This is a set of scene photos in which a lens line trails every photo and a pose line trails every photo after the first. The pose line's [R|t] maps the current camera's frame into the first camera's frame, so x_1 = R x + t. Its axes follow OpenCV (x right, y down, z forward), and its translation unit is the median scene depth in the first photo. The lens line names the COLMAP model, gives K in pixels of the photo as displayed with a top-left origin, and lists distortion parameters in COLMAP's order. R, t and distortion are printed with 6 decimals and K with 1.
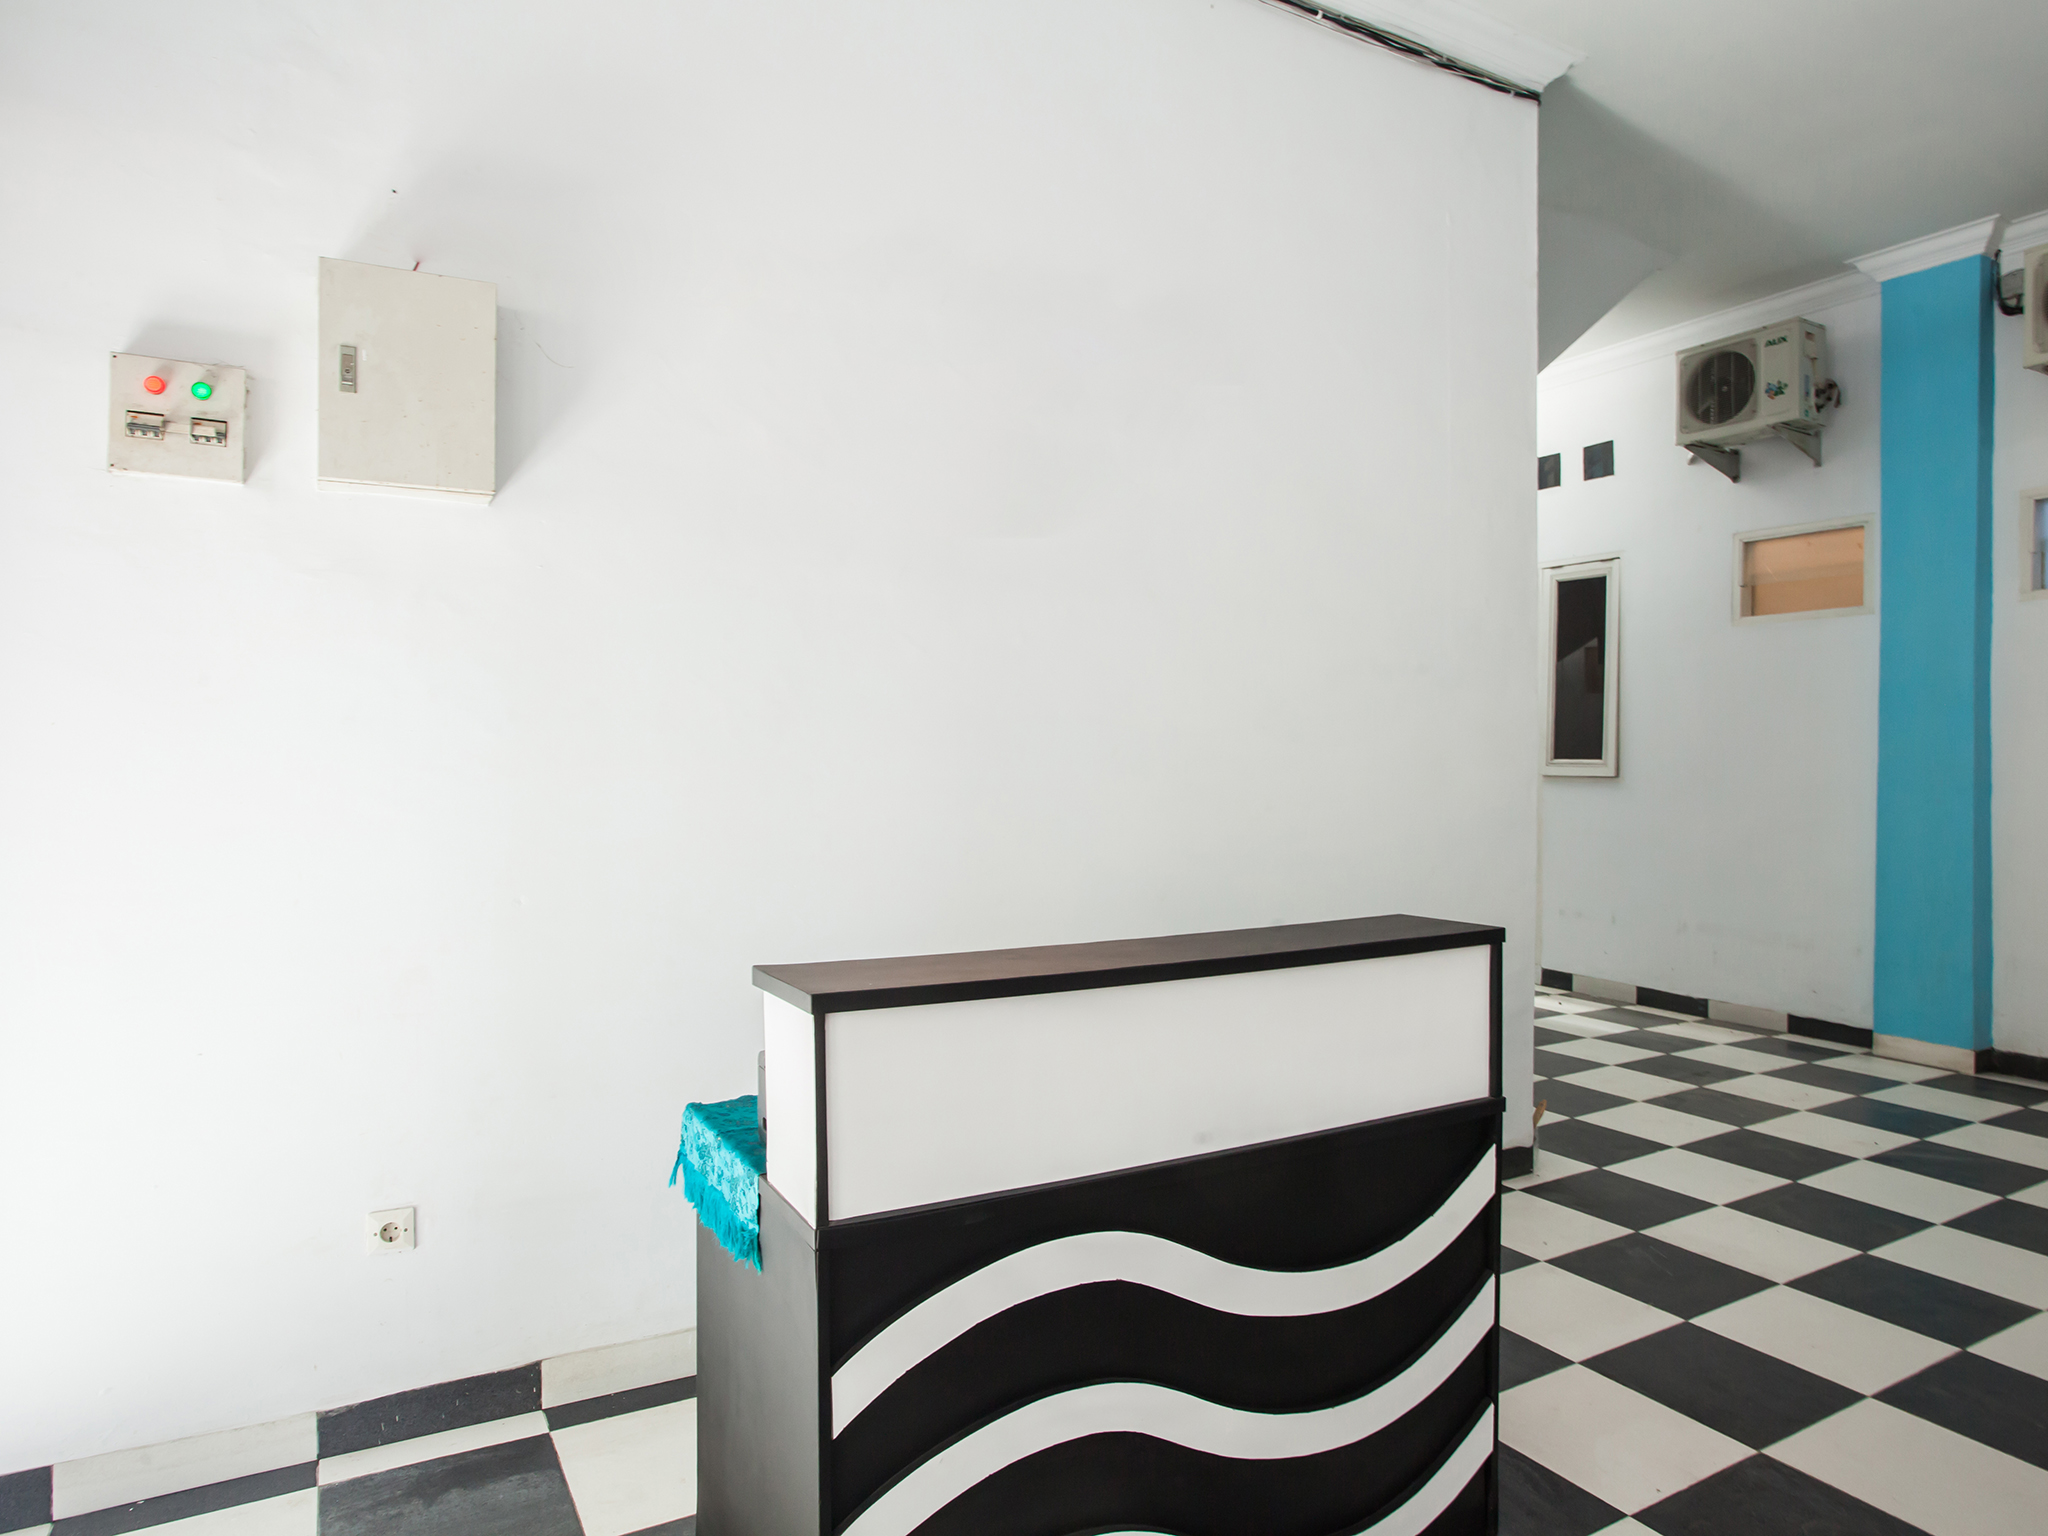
lens RADIAL K [[1278.7, 0, 1018.2], [0, 1278.7, 763.3], [0, 0, 1]] dist [-0.007826, 0.005758]
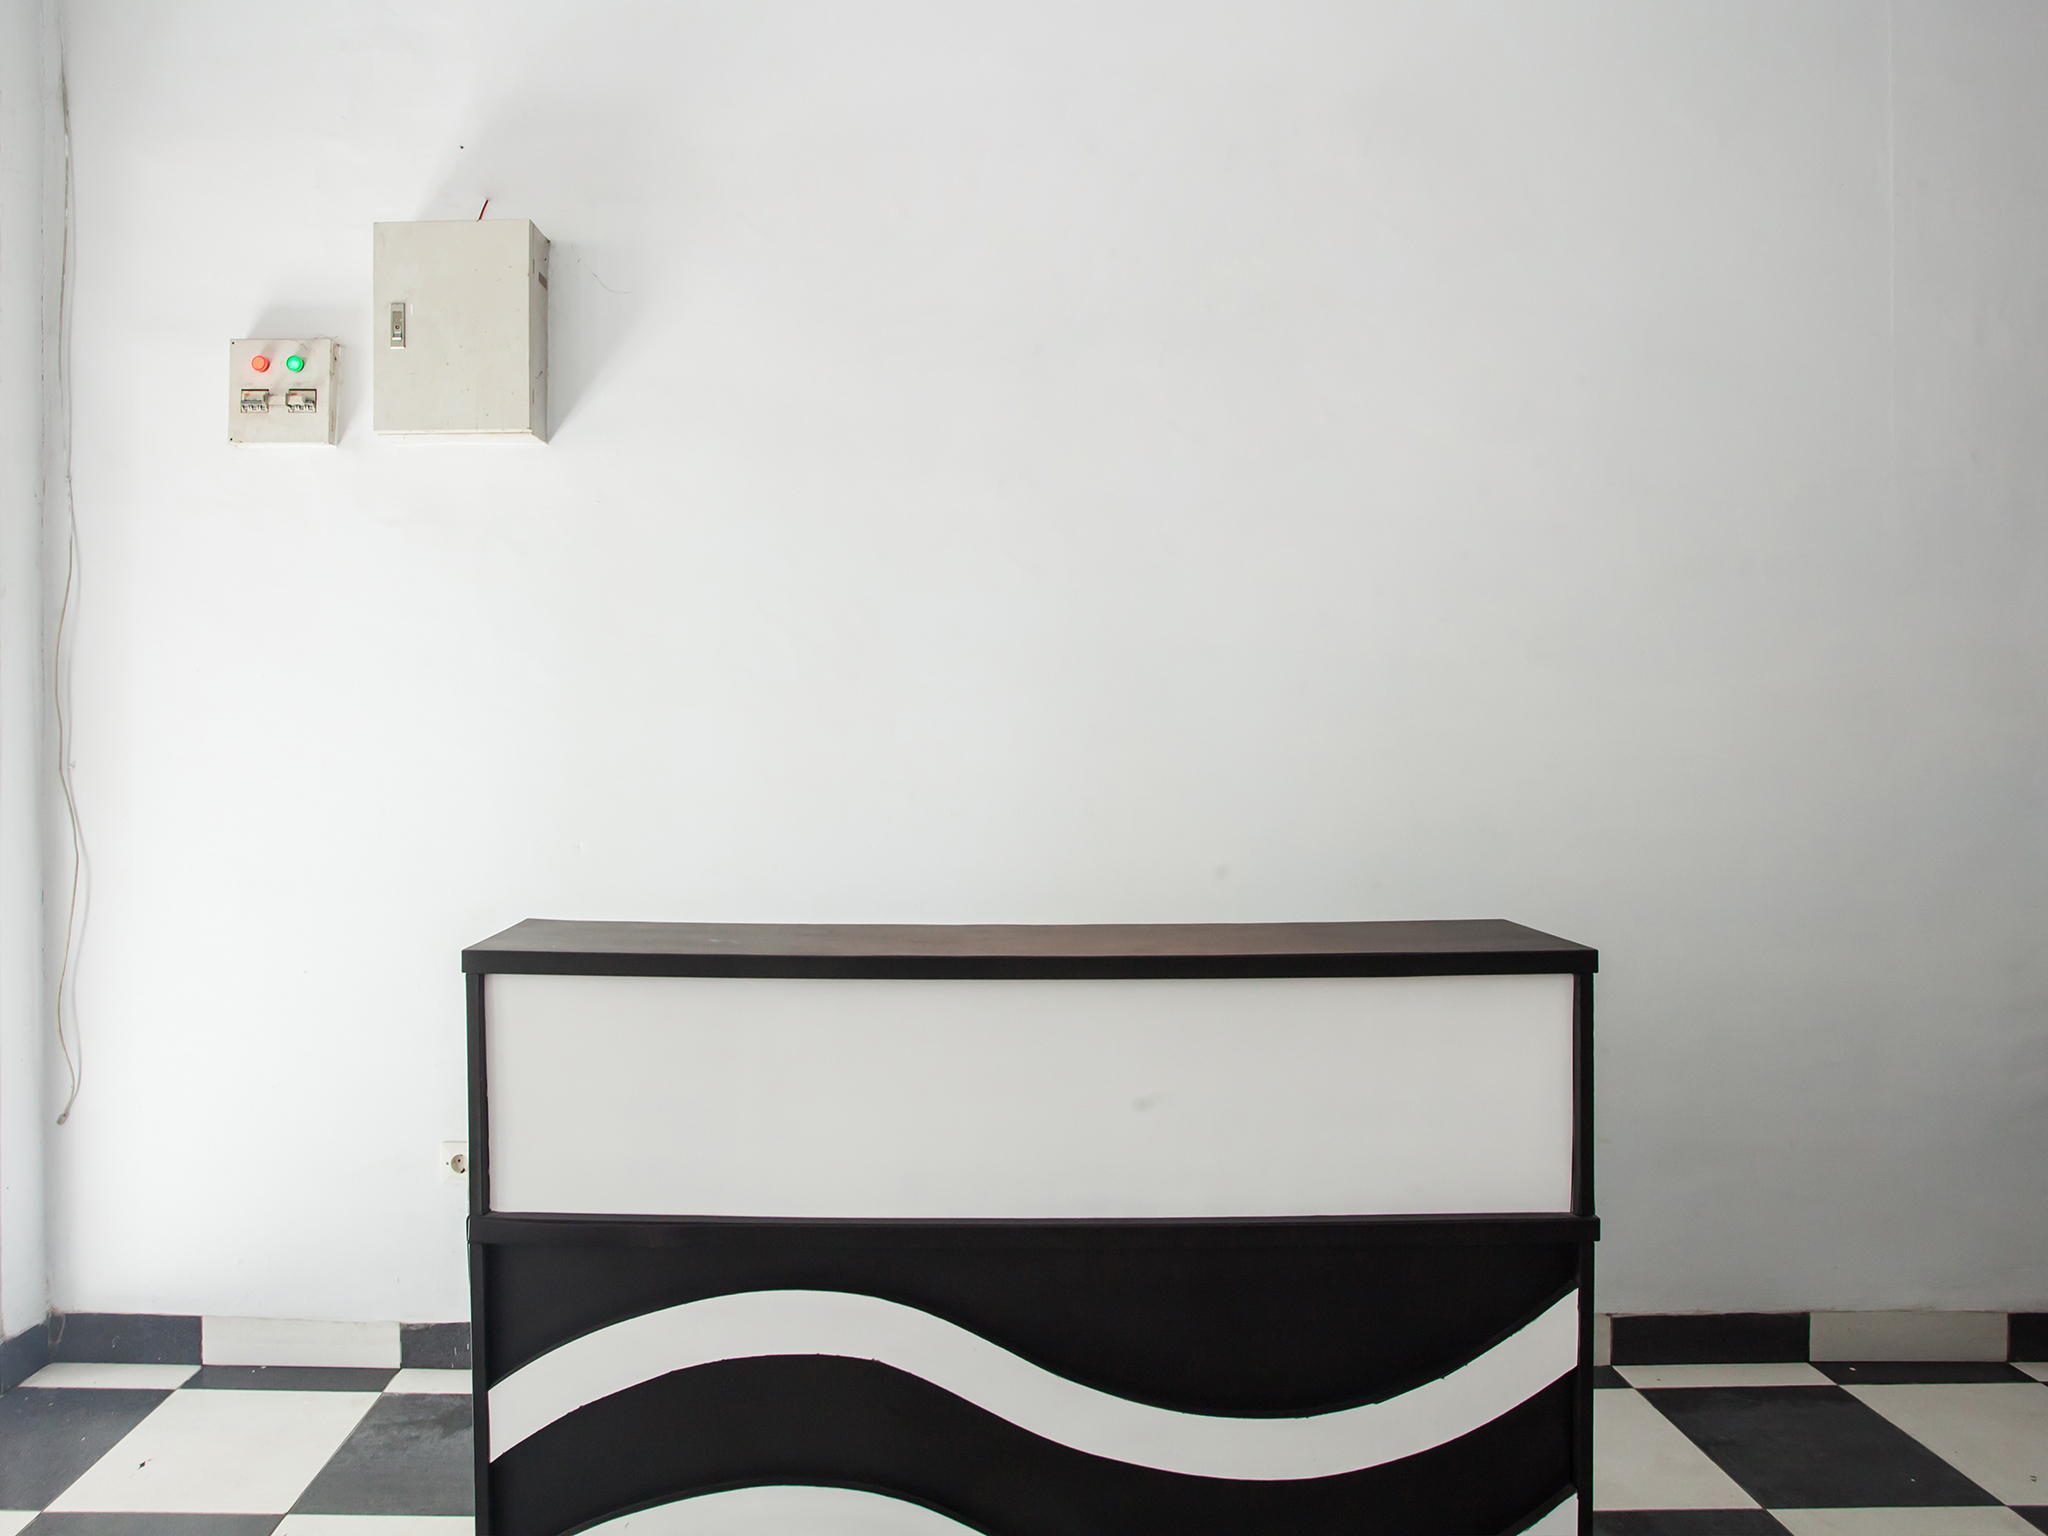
lens RADIAL K [[1396.7, 0, 1061.1], [0, 1396.7, 726.8], [0, 0, 1]] dist [-0.010036, -0.010686]
pose [[0.871460, -0.000579, -0.490465, 0.507001], [-0.001661, 0.999990, -0.004133, 0.022627], [0.490463, 0.004416, 0.871451, 0.280312]]
